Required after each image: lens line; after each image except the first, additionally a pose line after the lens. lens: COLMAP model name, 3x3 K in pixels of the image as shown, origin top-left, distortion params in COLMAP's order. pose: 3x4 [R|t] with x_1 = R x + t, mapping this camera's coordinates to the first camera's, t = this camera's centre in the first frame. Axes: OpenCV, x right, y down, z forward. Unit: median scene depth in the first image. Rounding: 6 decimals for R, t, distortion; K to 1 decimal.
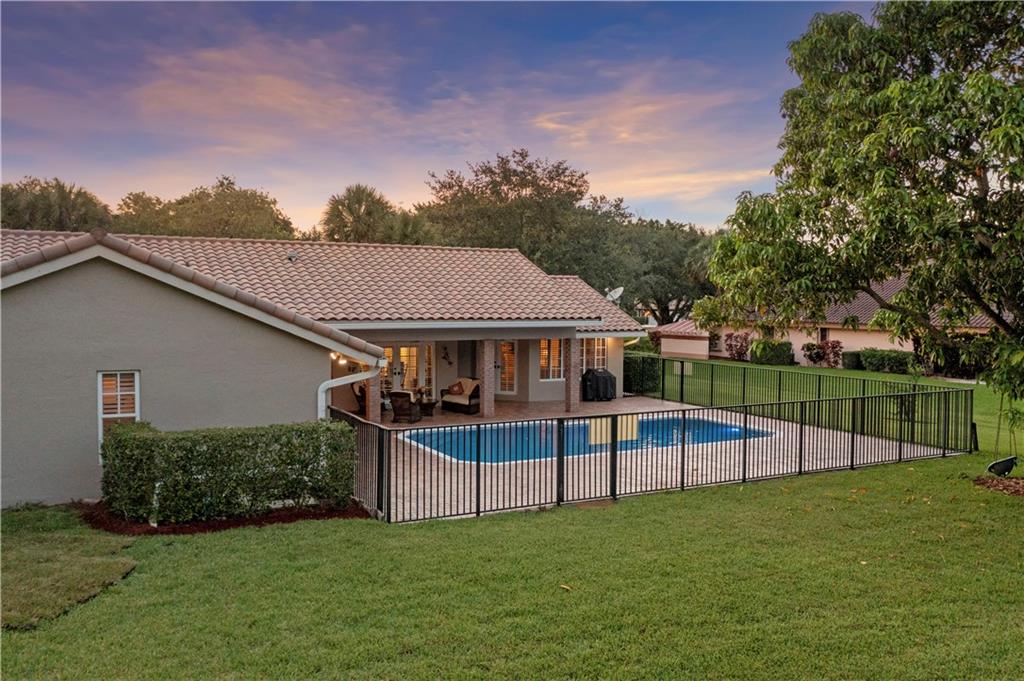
lens RADIAL K [[811.0, 0, 511.1], [0, 811.0, 337.6], [0, 0, 1]] dist [-0.015799, 0.012868]
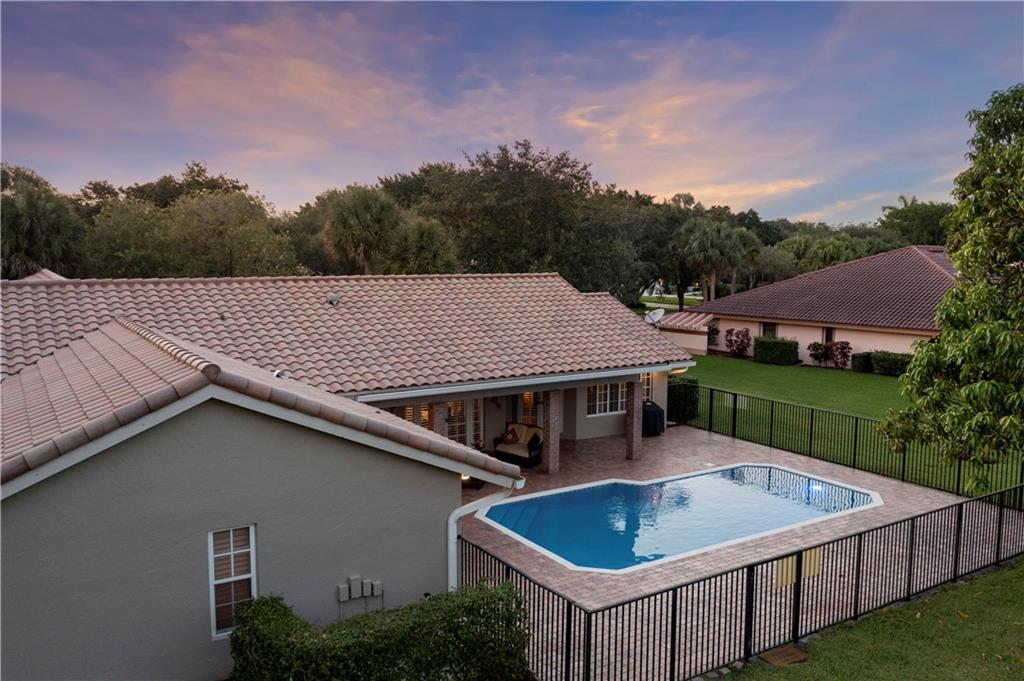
lens RADIAL K [[811.0, 0, 511.2], [0, 811.0, 338.4], [0, 0, 1]] dist [-0.015799, 0.012868]
pose [[0.996243, -0.010269, 0.085990, -0.111667], [0.004640, 0.997848, 0.065403, -0.084259], [-0.086476, -0.064758, 0.994147, 0.068687]]
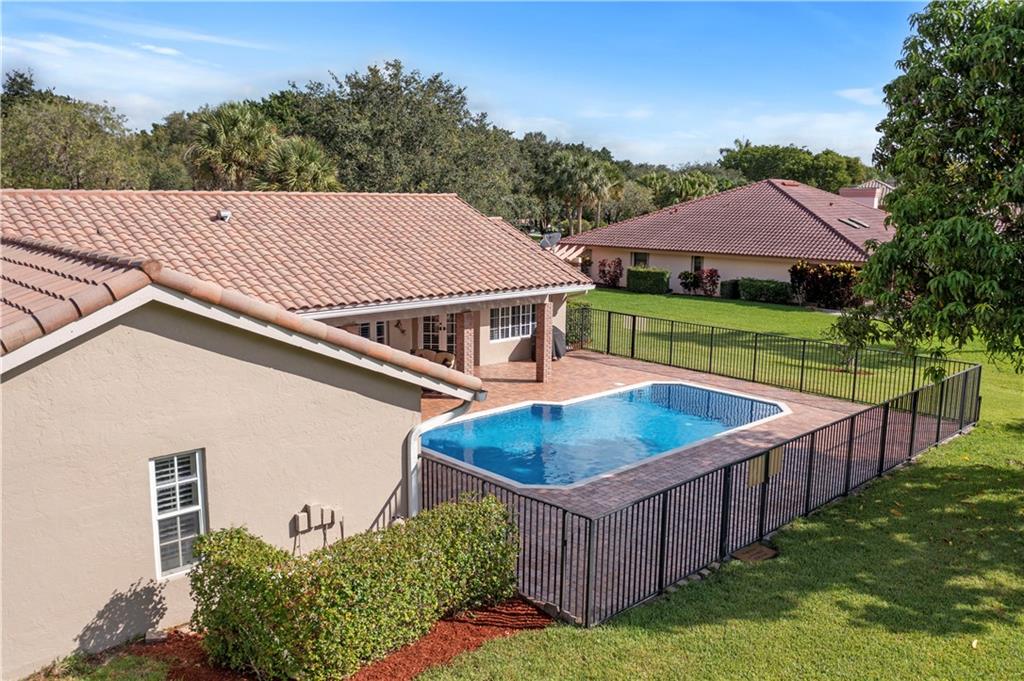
lens RADIAL K [[811.0, 0, 507.7], [0, 811.0, 341.6], [0, 0, 1]] dist [-0.015799, 0.012868]
pose [[0.962102, -0.043118, 0.269259, -0.162076], [0.005491, 0.990283, 0.138958, -0.063402], [-0.272634, -0.132213, 0.952990, 0.105429]]
